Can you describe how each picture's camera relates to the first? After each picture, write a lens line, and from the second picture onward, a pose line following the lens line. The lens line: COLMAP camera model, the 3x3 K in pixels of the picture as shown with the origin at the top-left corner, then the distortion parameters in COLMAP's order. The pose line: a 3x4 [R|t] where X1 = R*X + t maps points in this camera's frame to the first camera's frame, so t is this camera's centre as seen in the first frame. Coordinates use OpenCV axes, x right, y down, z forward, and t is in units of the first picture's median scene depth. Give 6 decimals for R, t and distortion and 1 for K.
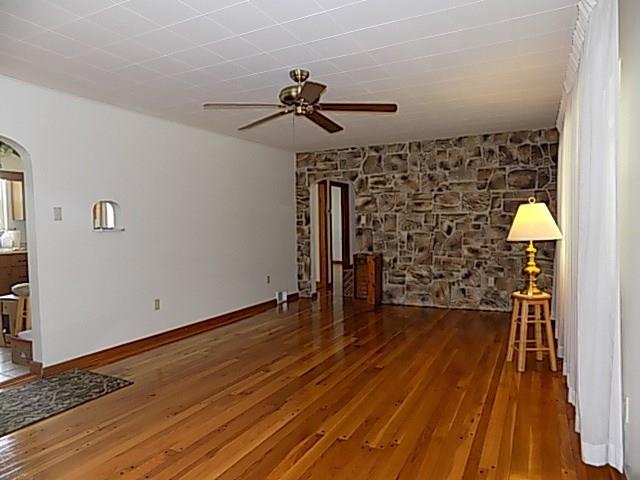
lens RADIAL K [[429.4, 0, 320.0], [0, 429.4, 240.0], [0, 0, 1]] dist [-0.076592, 0.084034]
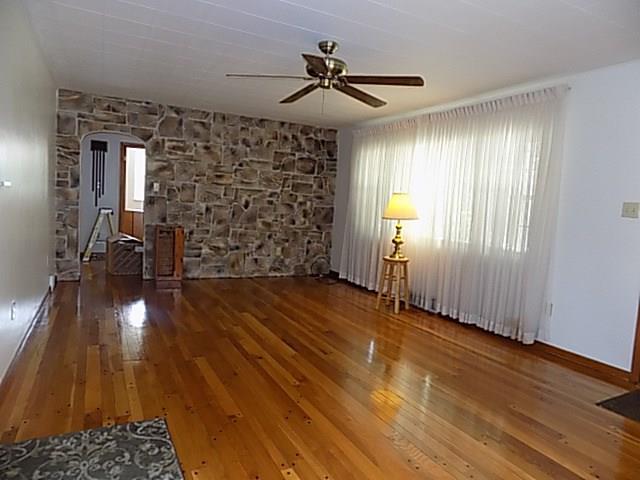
lens RADIAL K [[429.4, 0, 320.0], [0, 429.4, 240.0], [0, 0, 1]] dist [-0.076592, 0.084034]
pose [[0.580005, -0.018478, 0.814403, -0.454612], [-0.040220, 0.997874, 0.051285, 0.003592], [-0.813620, -0.062501, 0.578028, 0.225778]]
